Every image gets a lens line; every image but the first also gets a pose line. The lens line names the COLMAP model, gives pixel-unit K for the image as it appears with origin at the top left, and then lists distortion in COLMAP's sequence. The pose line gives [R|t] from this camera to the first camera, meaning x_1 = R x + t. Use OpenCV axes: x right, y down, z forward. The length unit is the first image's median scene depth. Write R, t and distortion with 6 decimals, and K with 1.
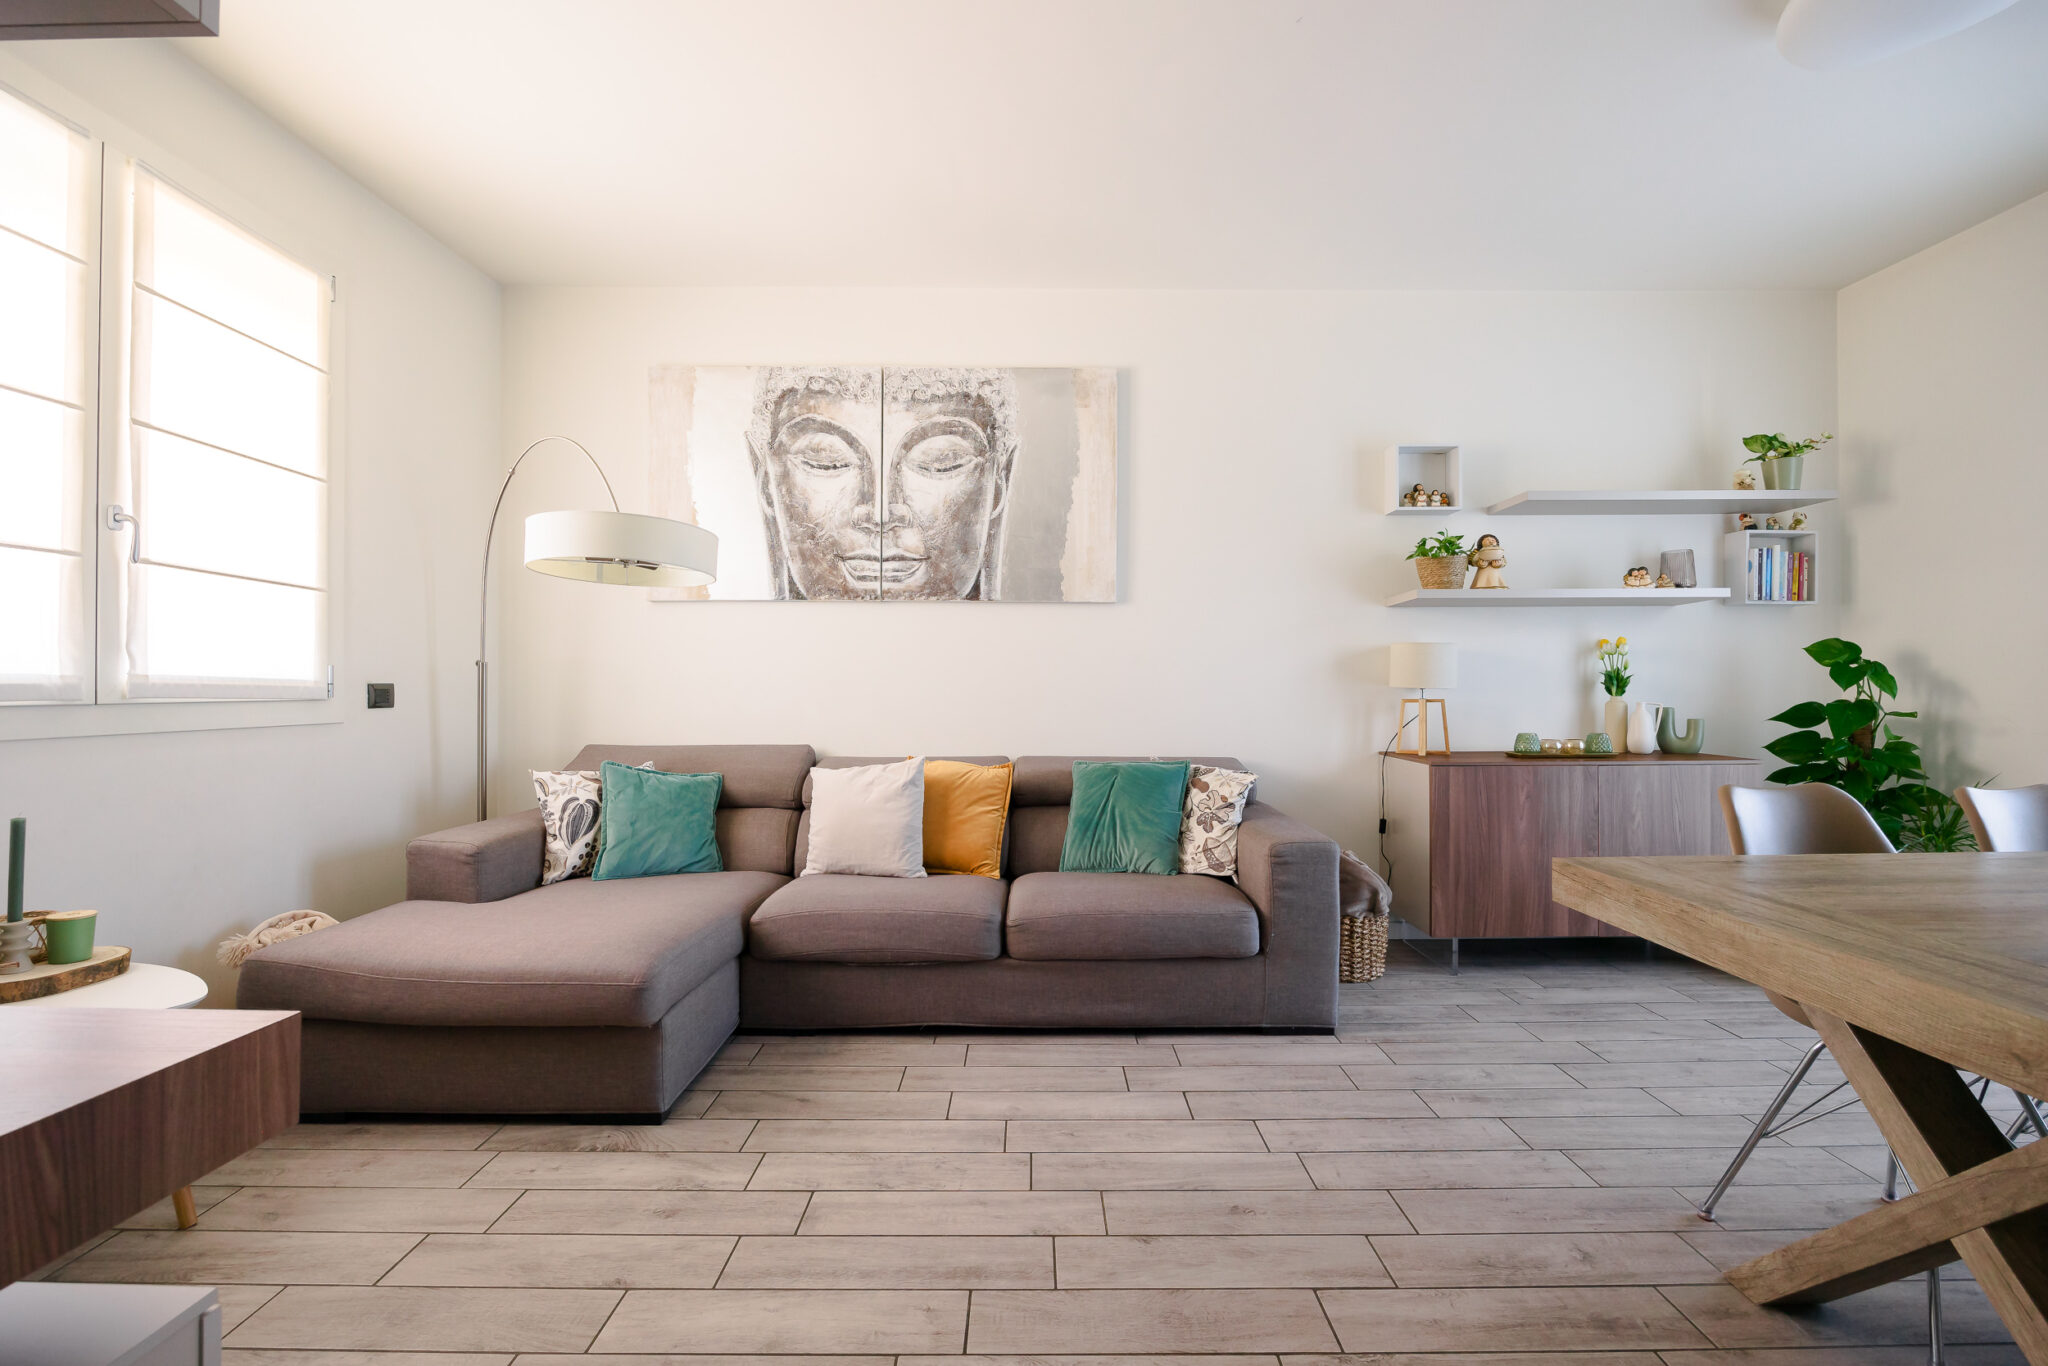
lens RADIAL K [[908.0, 0, 1023.9], [0, 908.0, 682.3], [0, 0, 1]] dist [-0.011608, 0.001086]
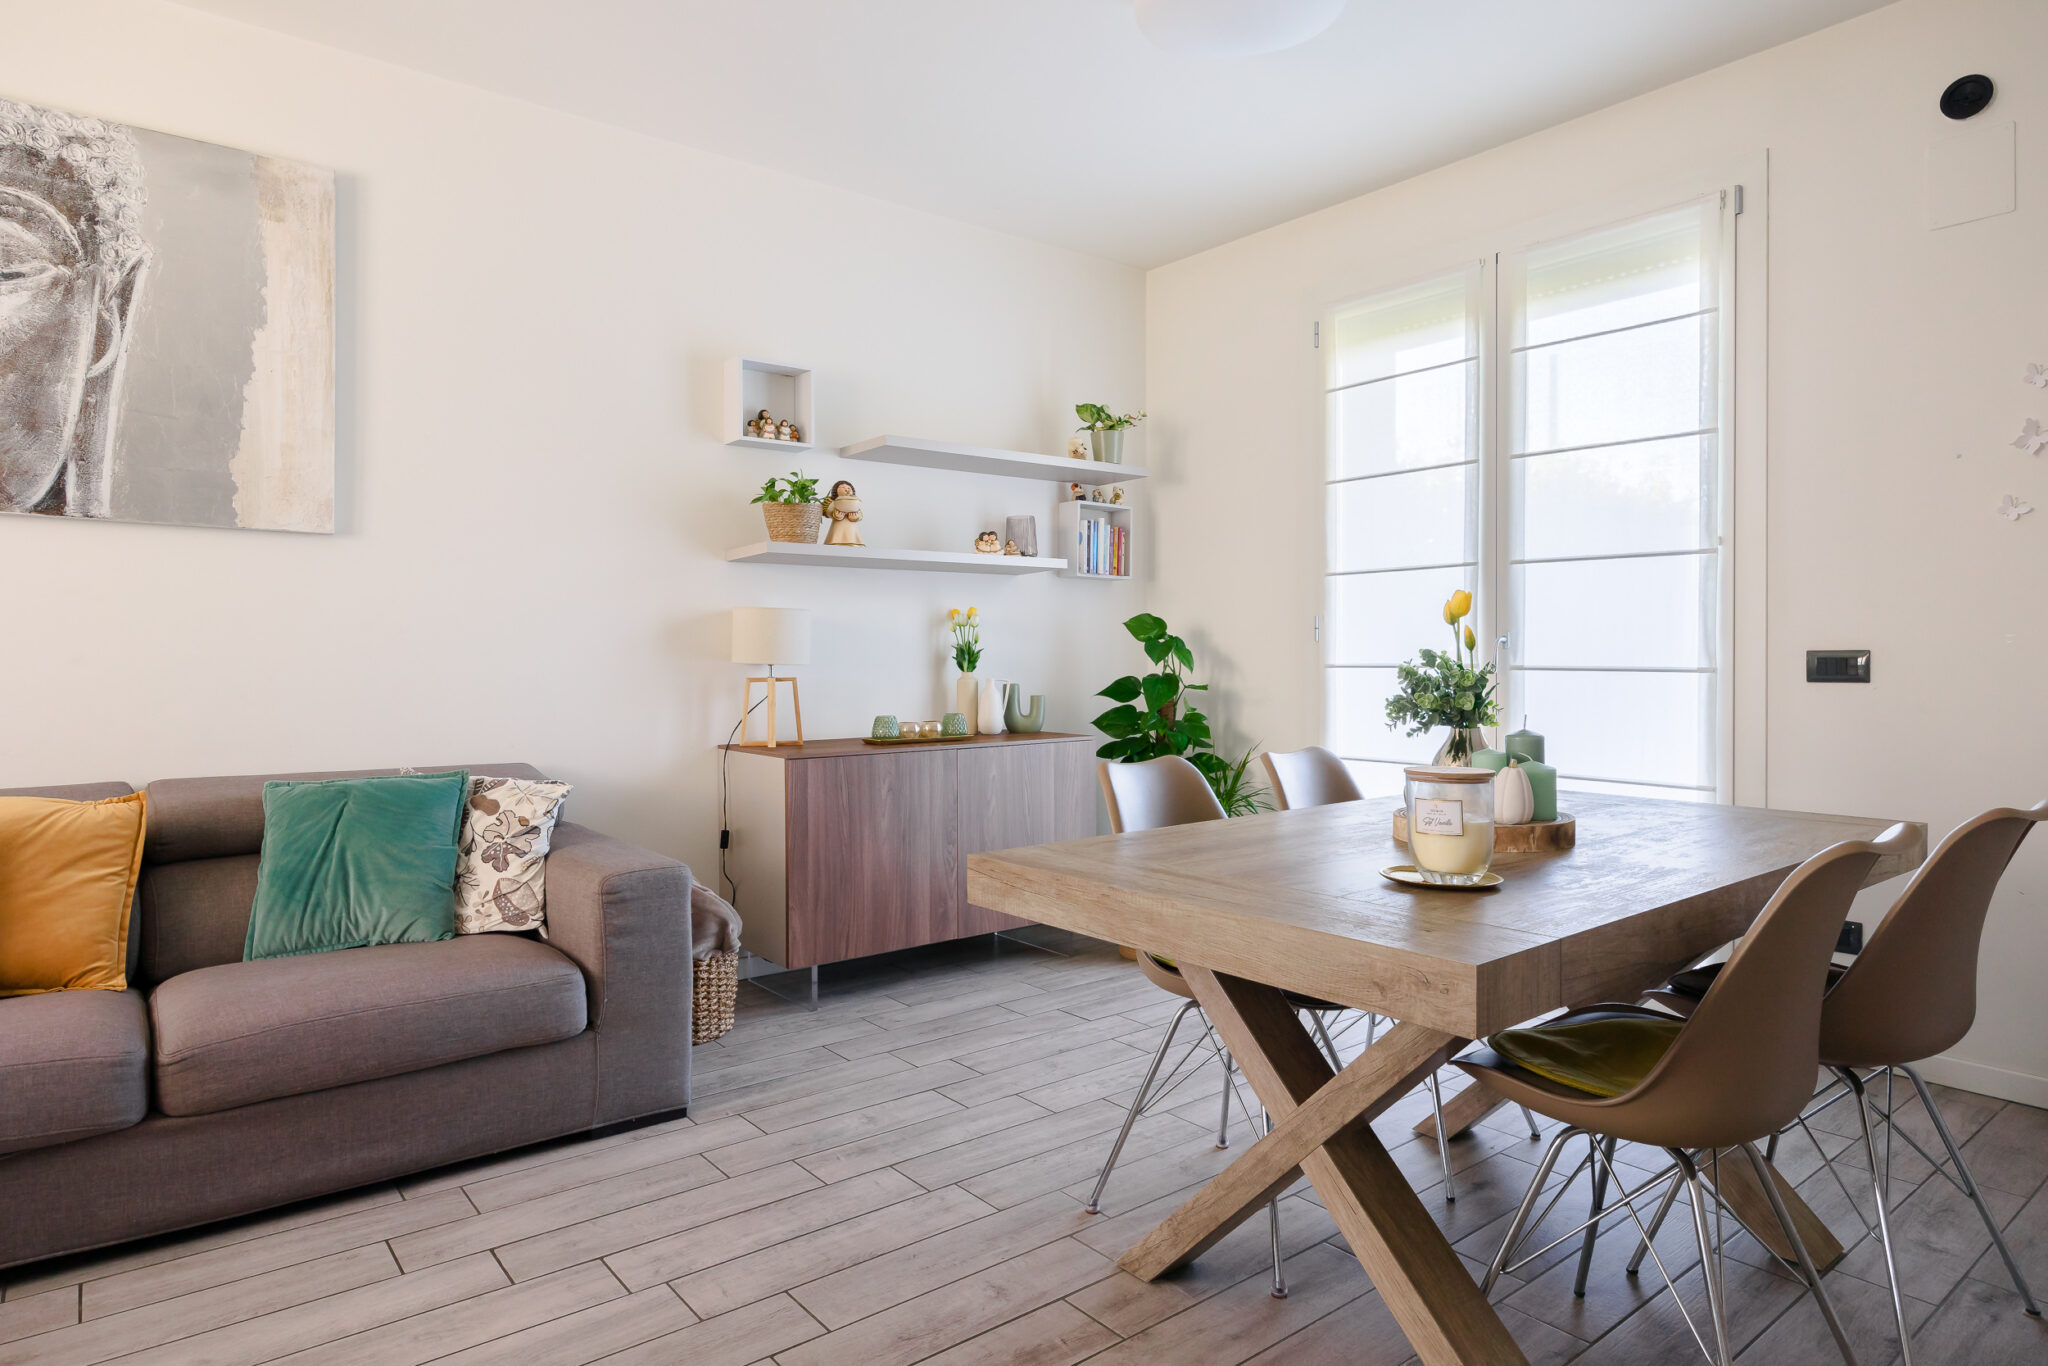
lens RADIAL K [[1195.4, 0, 1032.2], [0, 1195.4, 669.4], [0, 0, 1]] dist [-0.000116, -0.004411]
pose [[0.780188, -0.006892, 0.625507, -0.049656], [0.000604, 0.999947, 0.010265, 0.000473], [-0.625545, -0.007631, 0.780151, 0.024475]]
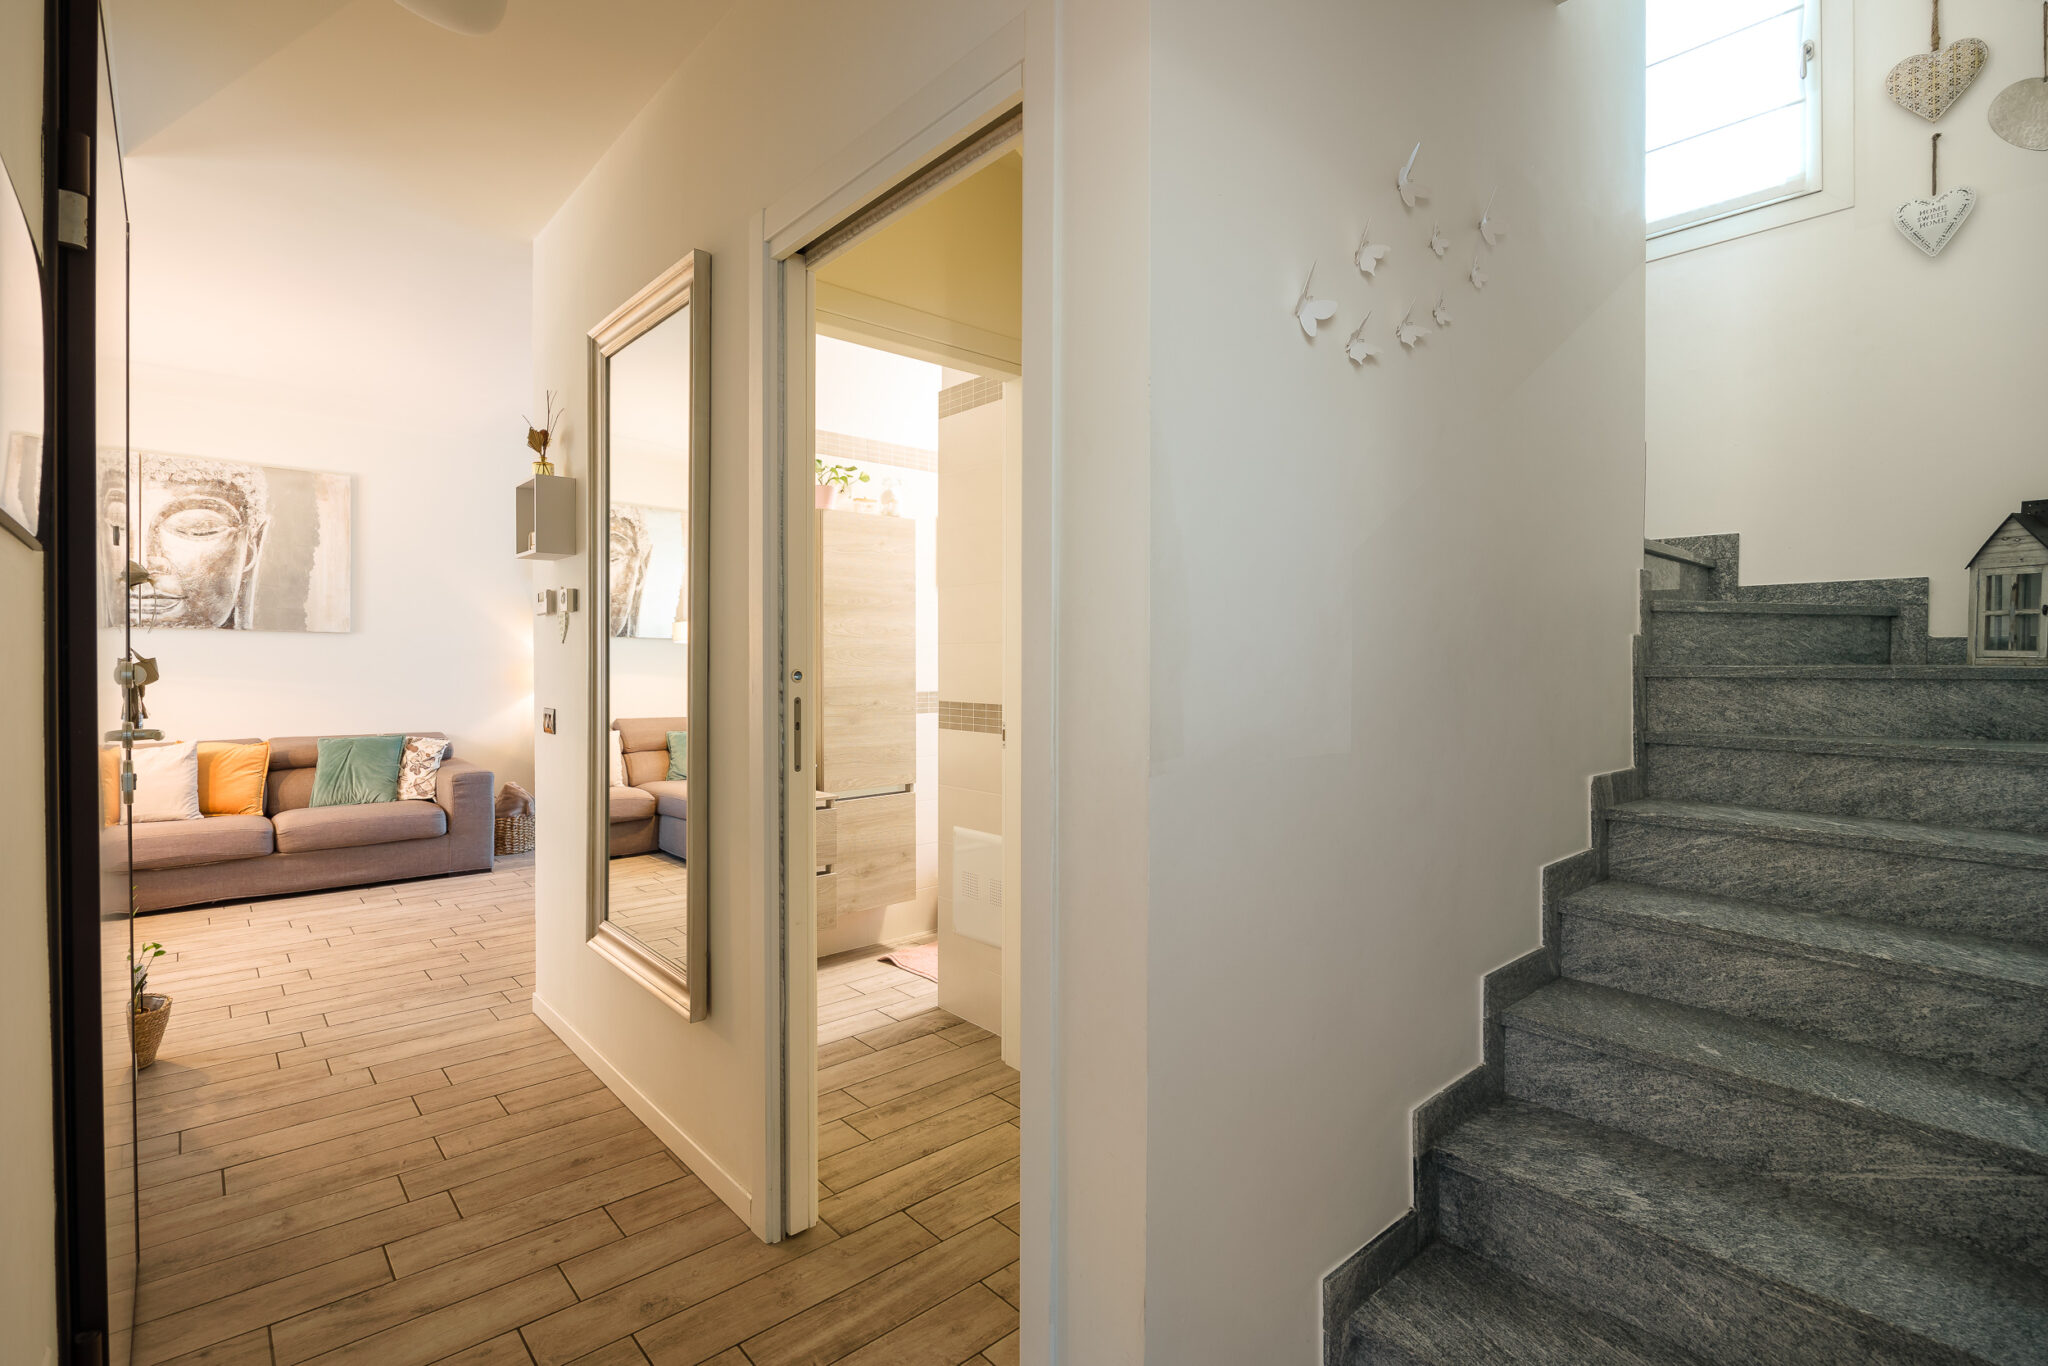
lens RADIAL K [[957.4, 0, 1020.9], [0, 957.4, 674.4], [0, 0, 1]] dist [-0.014625, 0.001546]
pose [[0.745992, -0.006757, 0.665921, -0.133936], [-0.001577, 0.999928, 0.011912, -0.044704], [-0.665953, -0.009936, 0.745927, -1.035336]]
